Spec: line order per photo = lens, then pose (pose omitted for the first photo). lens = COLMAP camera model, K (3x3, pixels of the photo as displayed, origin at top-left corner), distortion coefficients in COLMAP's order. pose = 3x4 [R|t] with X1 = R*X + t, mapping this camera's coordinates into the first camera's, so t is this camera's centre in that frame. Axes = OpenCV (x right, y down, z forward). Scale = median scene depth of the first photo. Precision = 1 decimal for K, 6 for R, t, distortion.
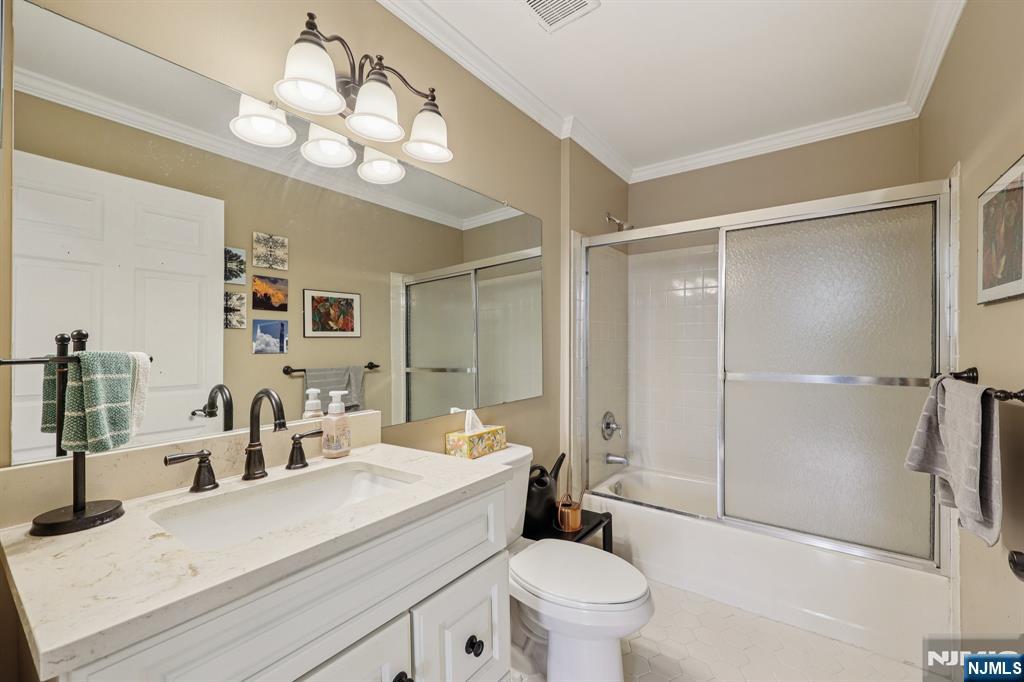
lens RADIAL K [[433.9, 0, 518.3], [0, 433.9, 346.5], [0, 0, 1]] dist [-0.000734, -0.000060]
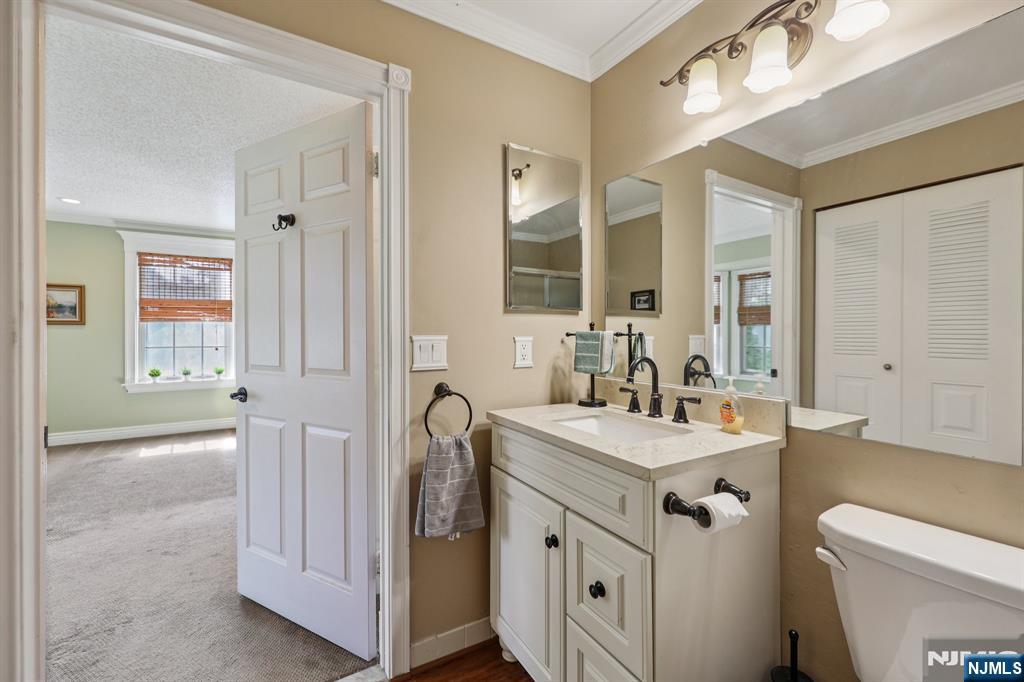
lens RADIAL K [[421.5, 0, 509.4], [0, 421.5, 319.0], [0, 0, 1]] dist [0.000296, -0.000203]
pose [[-0.394157, -0.015603, -0.918911, 0.936105], [0.002923, 0.999830, -0.018231, -0.008811], [0.919038, -0.009872, -0.394044, 1.126524]]
